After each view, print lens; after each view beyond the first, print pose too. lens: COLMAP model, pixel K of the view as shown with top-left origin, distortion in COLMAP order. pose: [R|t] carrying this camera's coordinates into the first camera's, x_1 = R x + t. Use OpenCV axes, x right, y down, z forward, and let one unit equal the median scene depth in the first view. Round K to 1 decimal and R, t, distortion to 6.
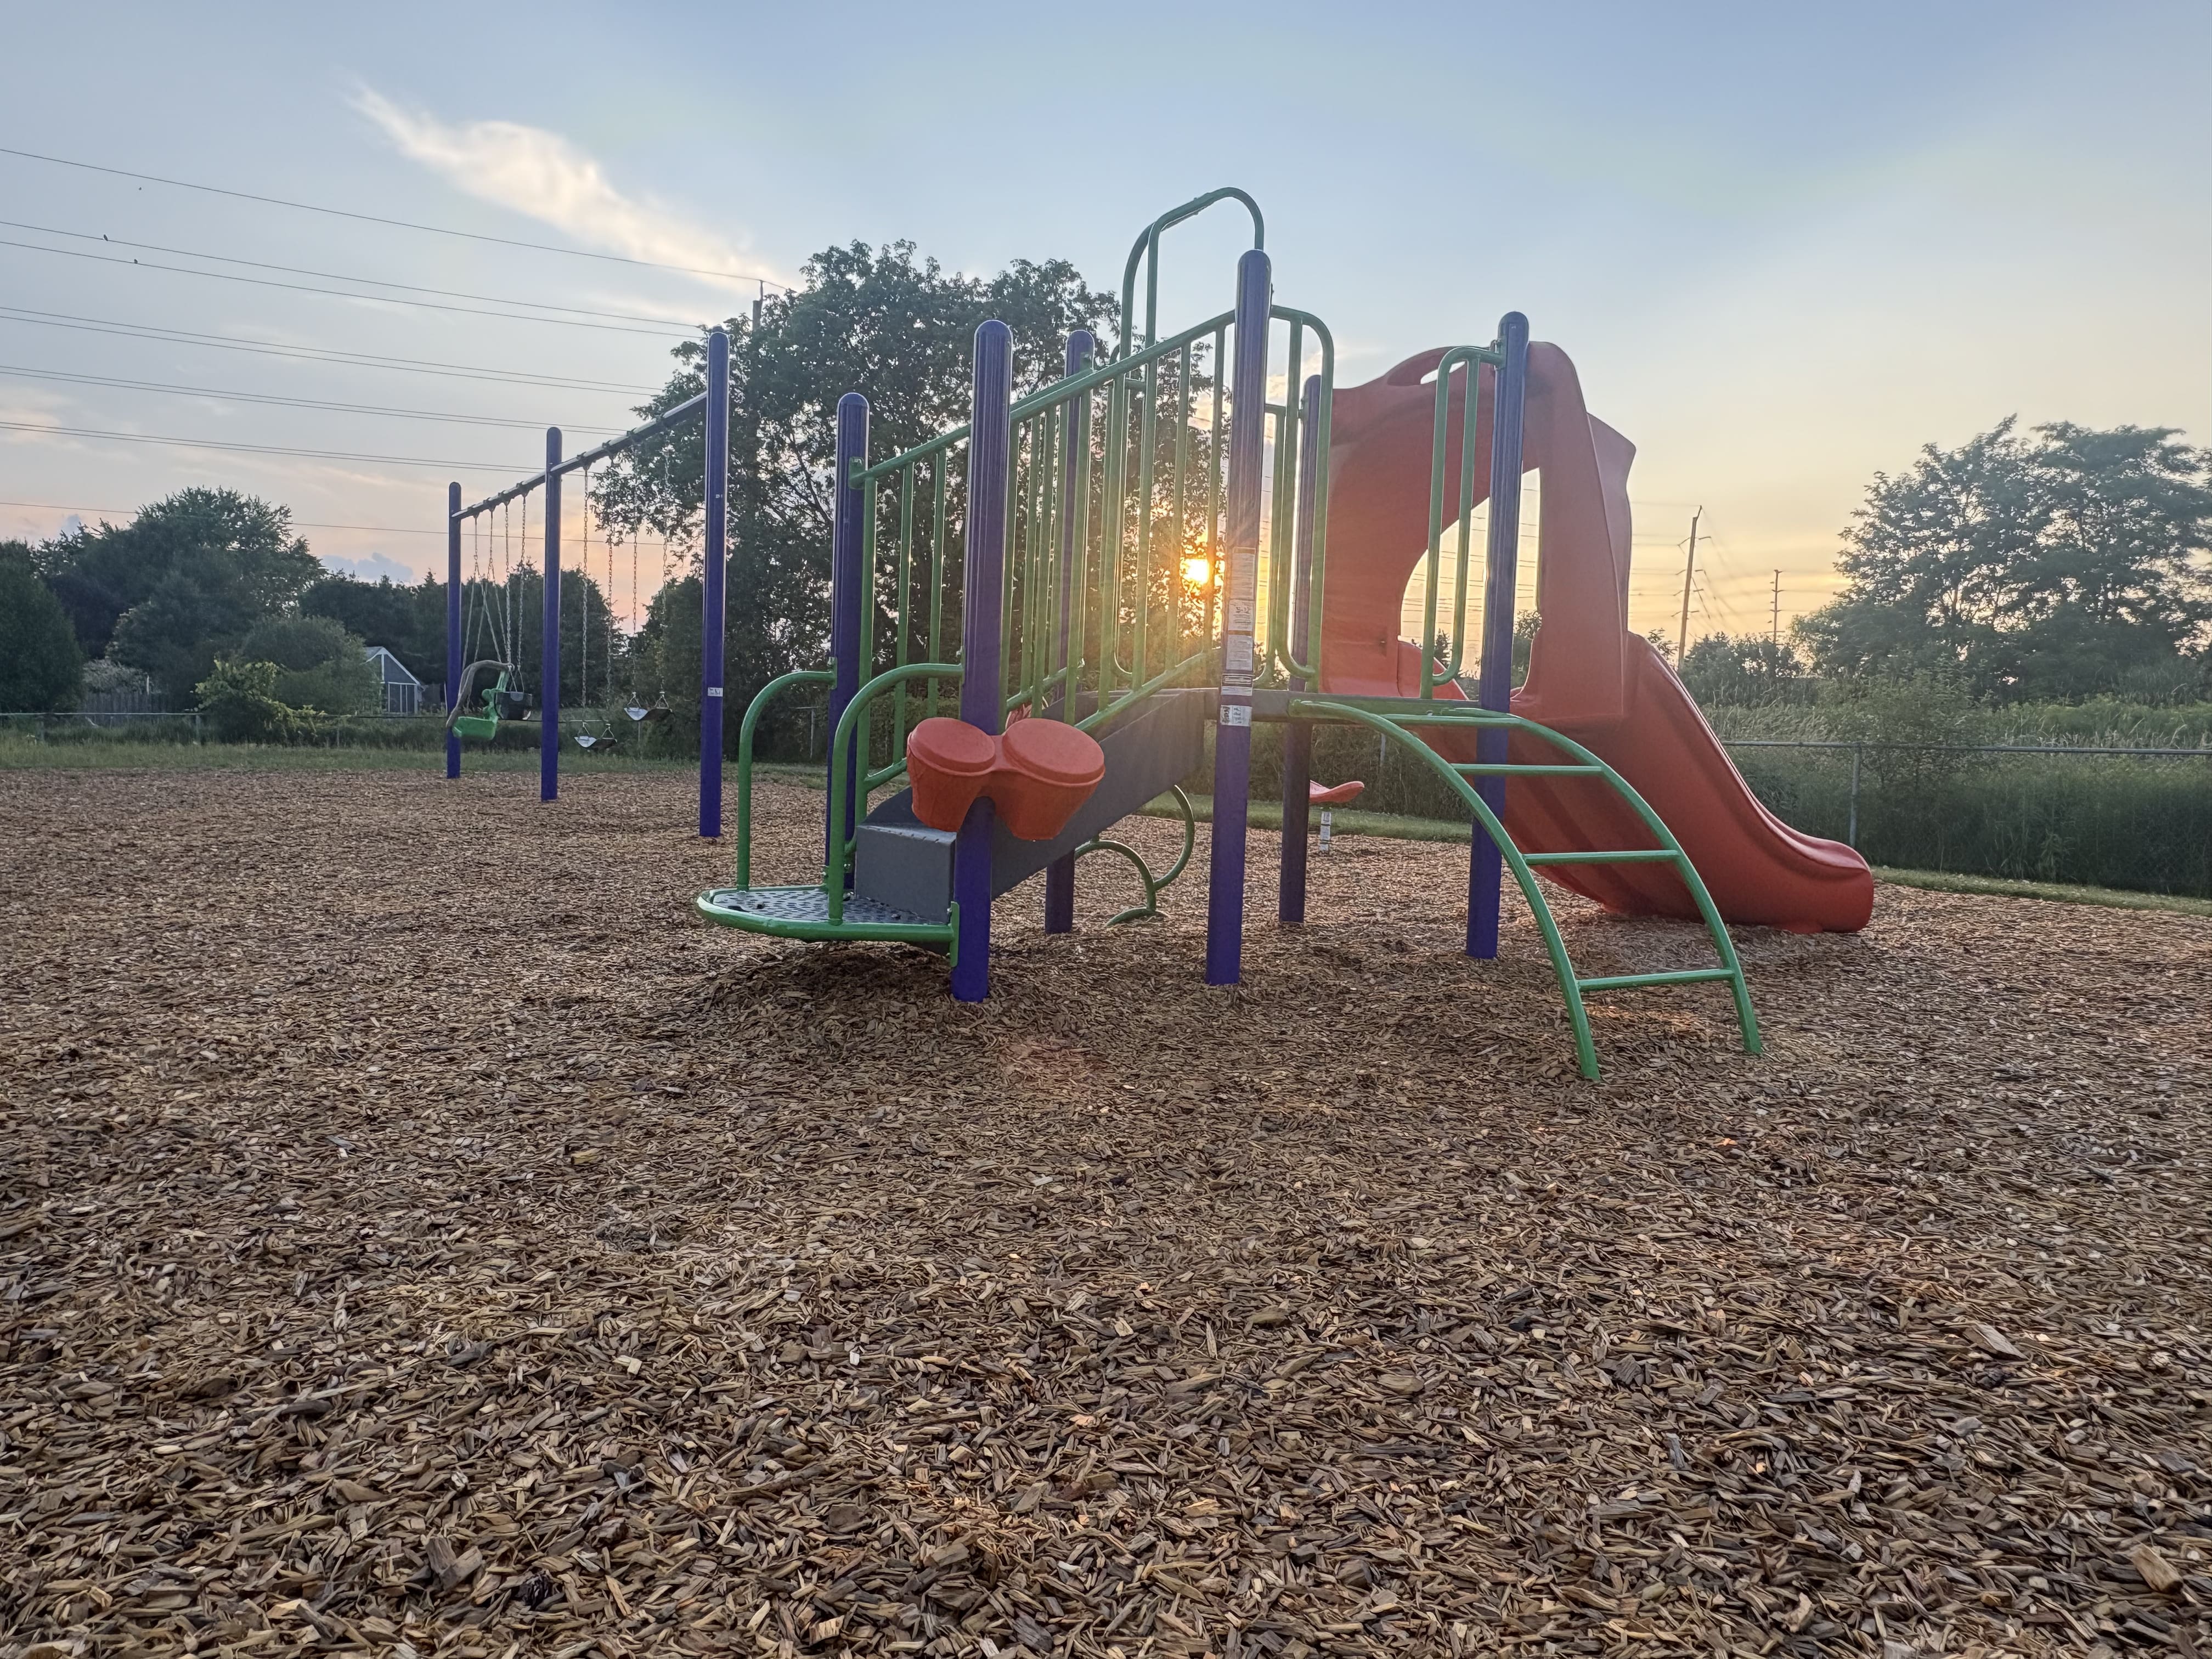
lens RADIAL K [[1489.6, 0, 1106.0], [0, 1489.6, 829.5], [0, 0, 1]] dist [-0.003344, 0.006701]
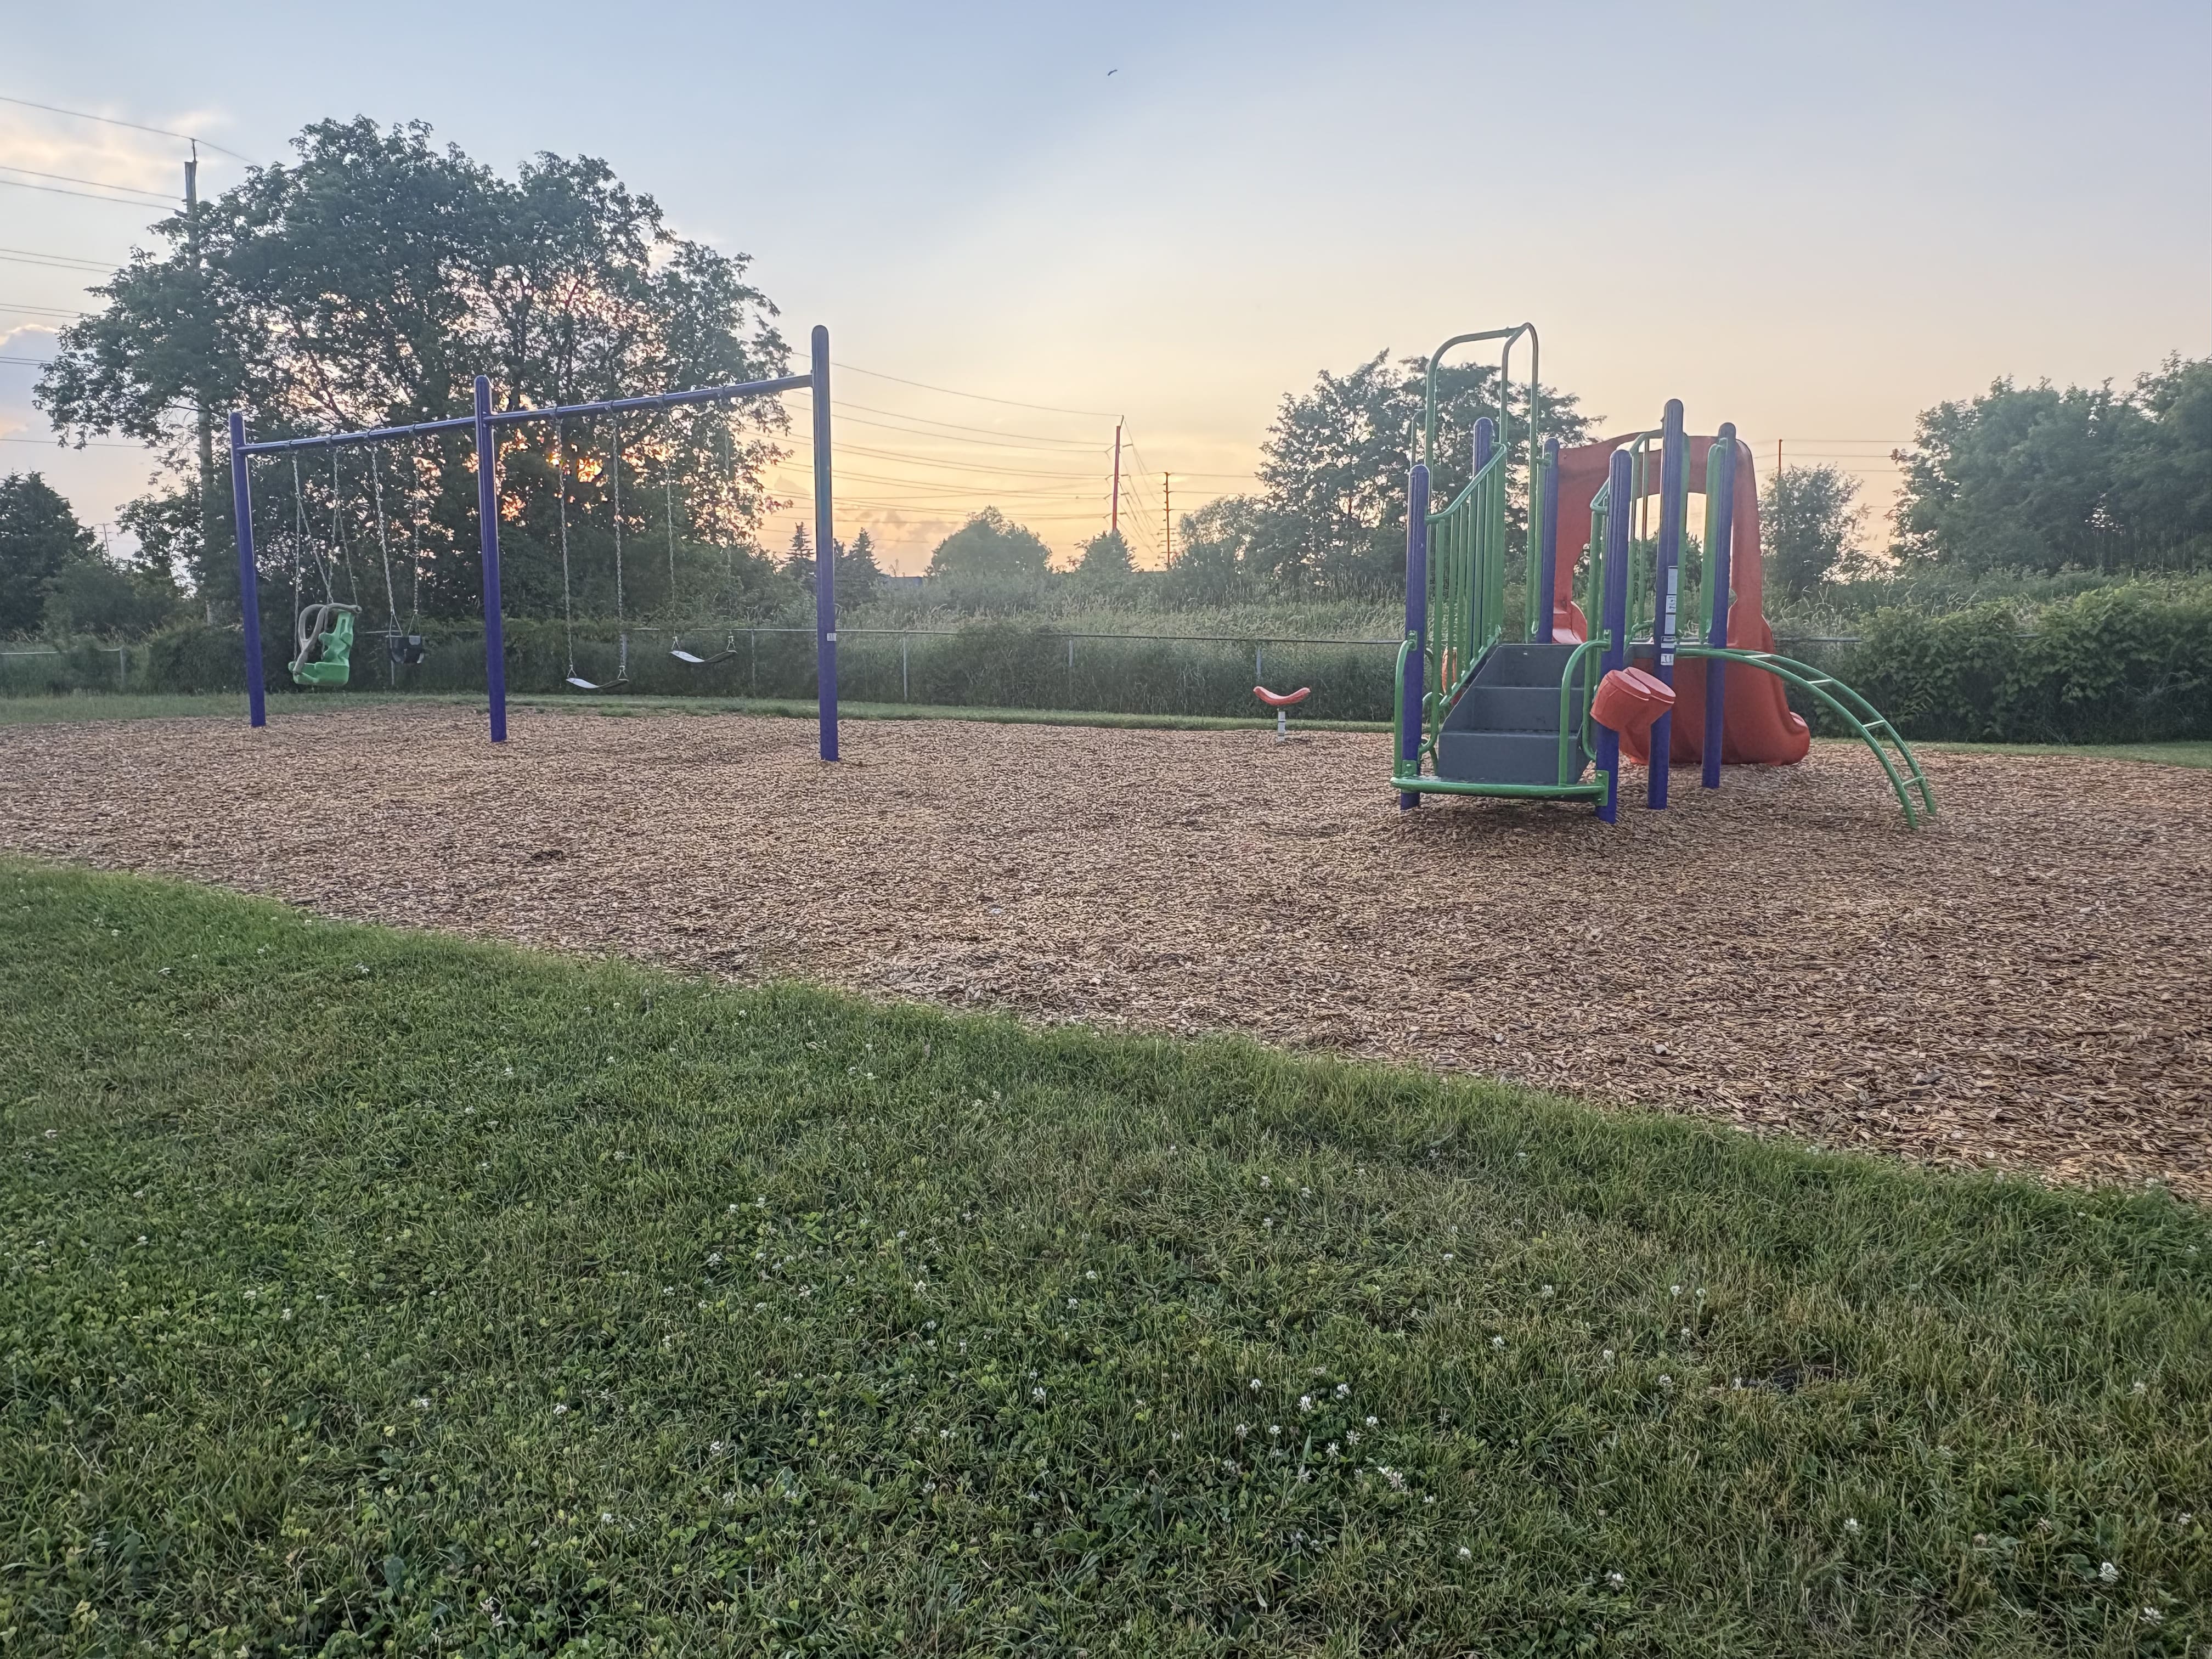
lens RADIAL K [[1489.6, 0, 1106.0], [0, 1489.6, 829.5], [0, 0, 1]] dist [-0.003344, 0.006701]
pose [[0.919238, -0.083478, 0.384751, -0.093531], [0.056847, 0.995164, 0.080100, -0.004182], [-0.389577, -0.051759, 0.919538, -0.029552]]
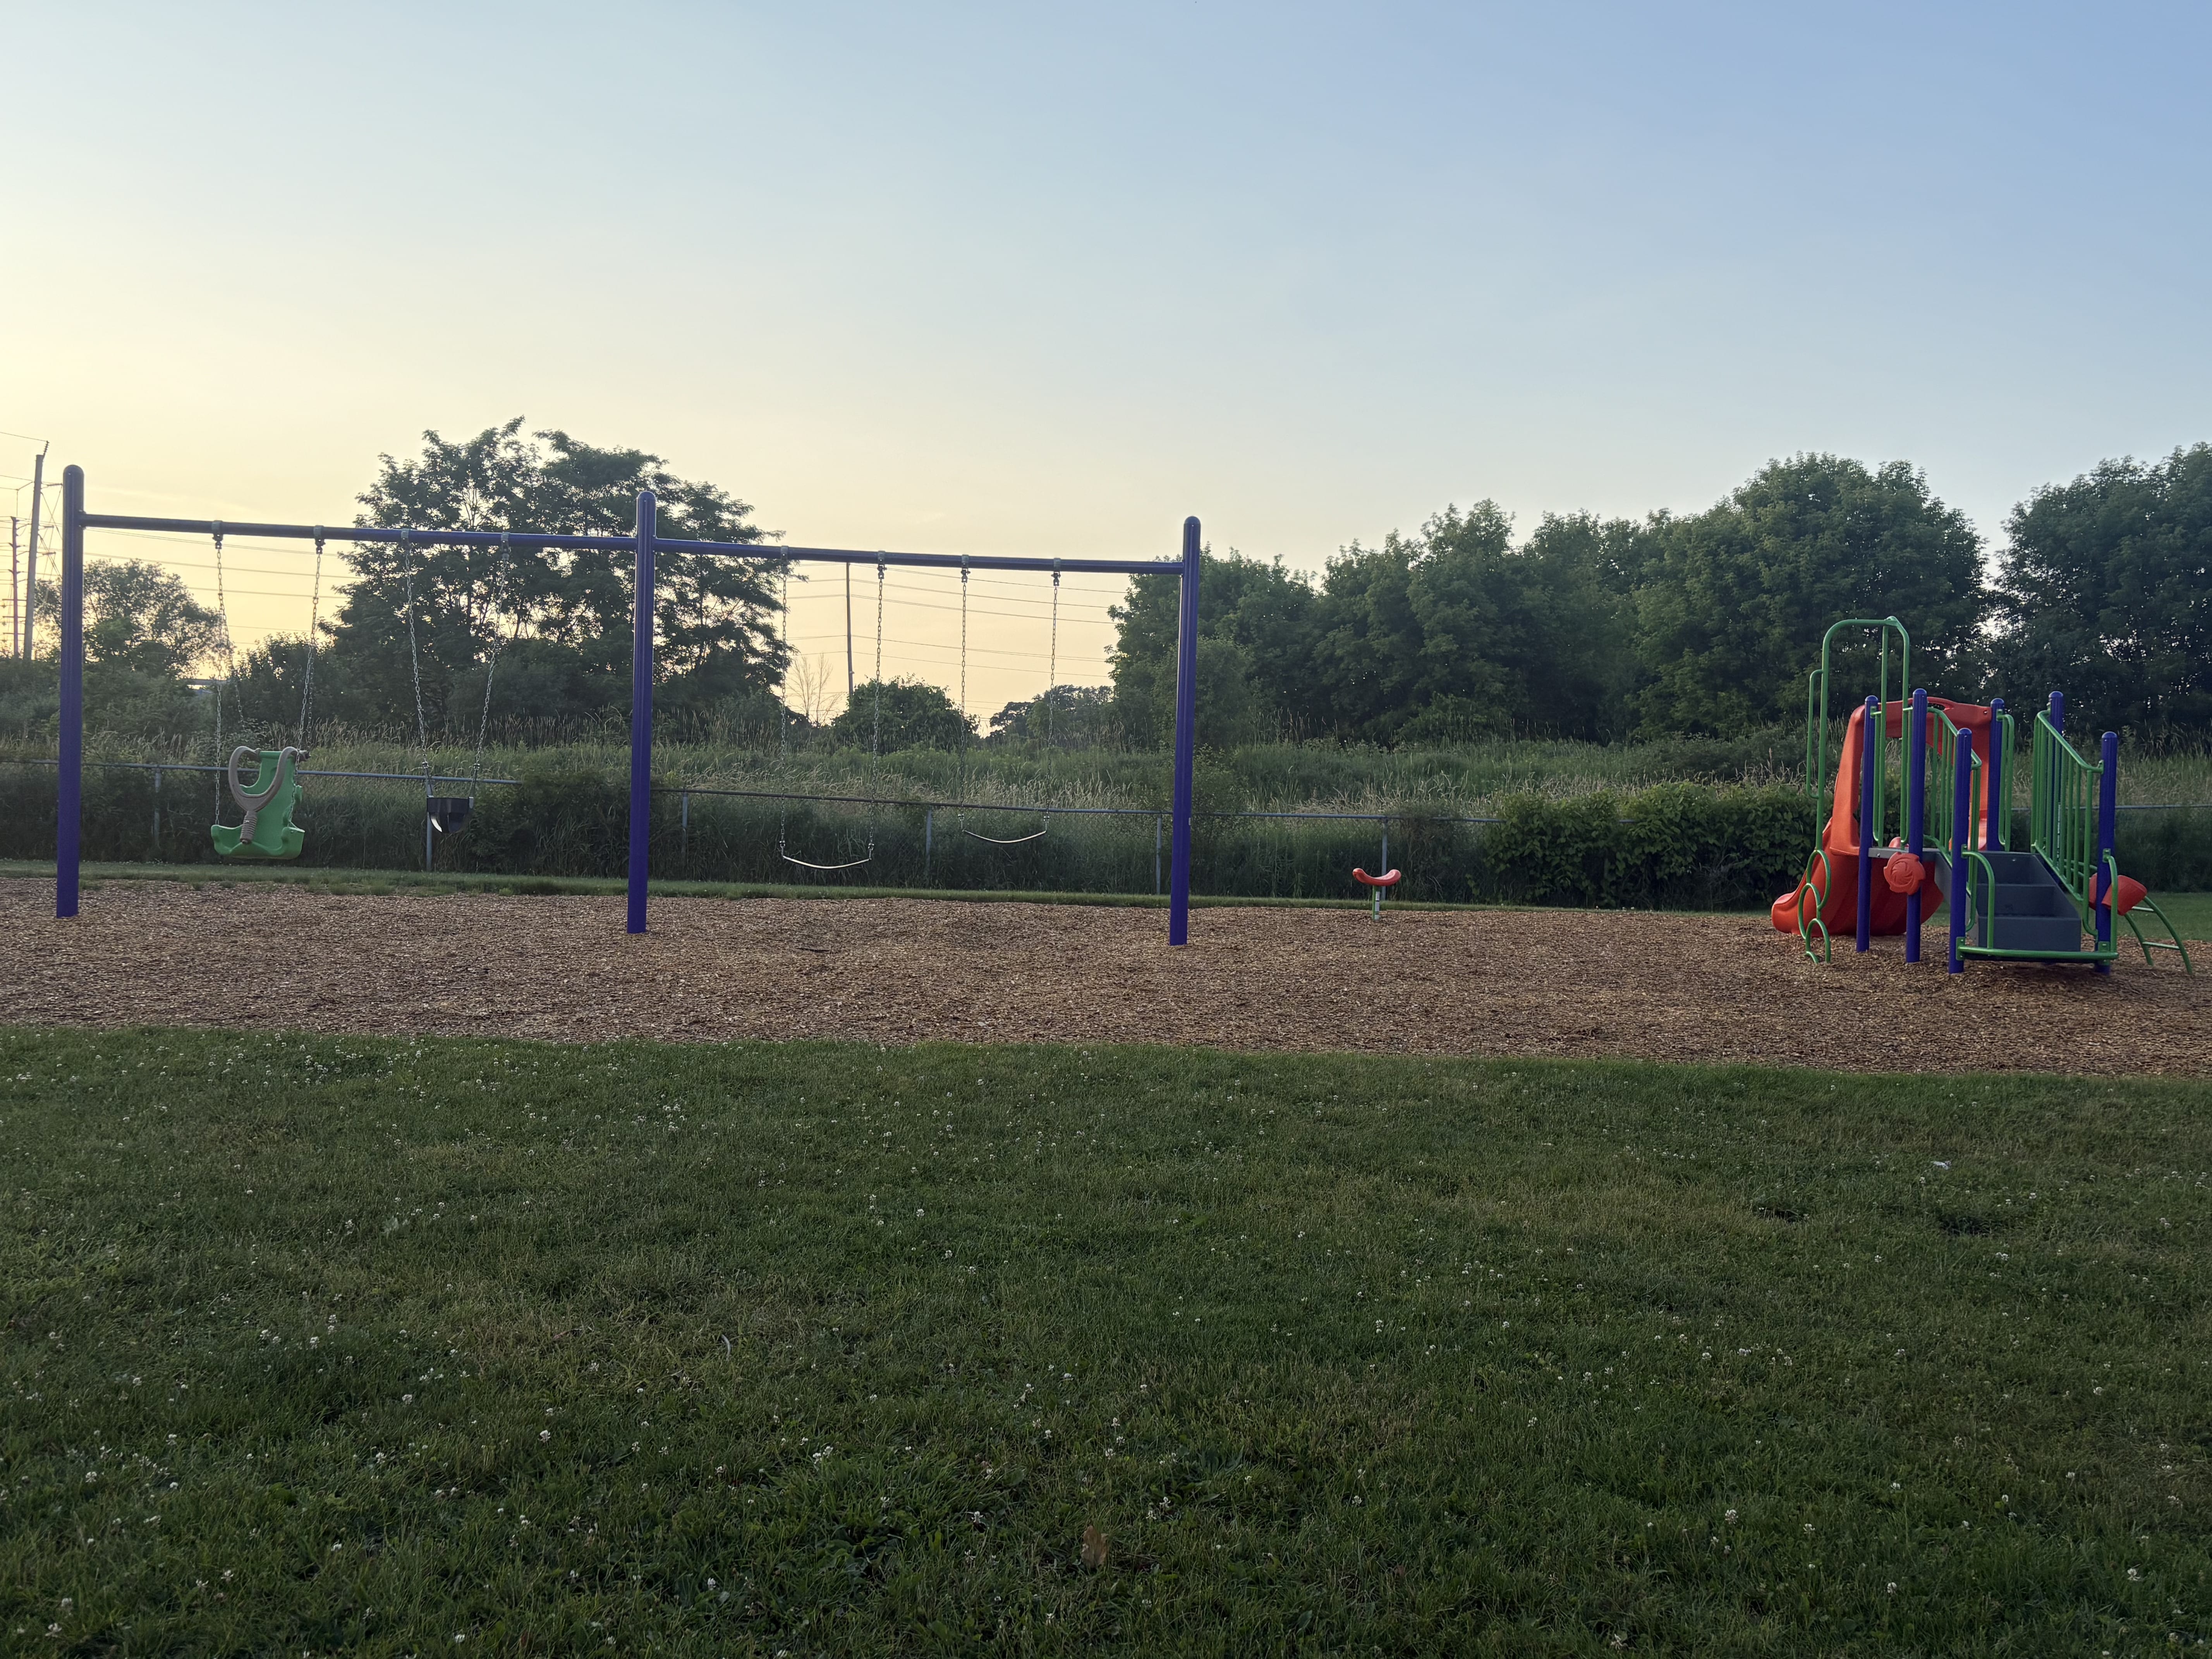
lens RADIAL K [[1927.6, 0, 1106.0], [0, 1927.6, 829.5], [0, 0, 1]] dist [0.150220, -0.340989]
pose [[0.516506, -0.034391, 0.855593, -0.285797], [0.042793, 0.998981, 0.014321, -0.020180], [-0.855214, 0.029216, 0.517452, 0.052286]]
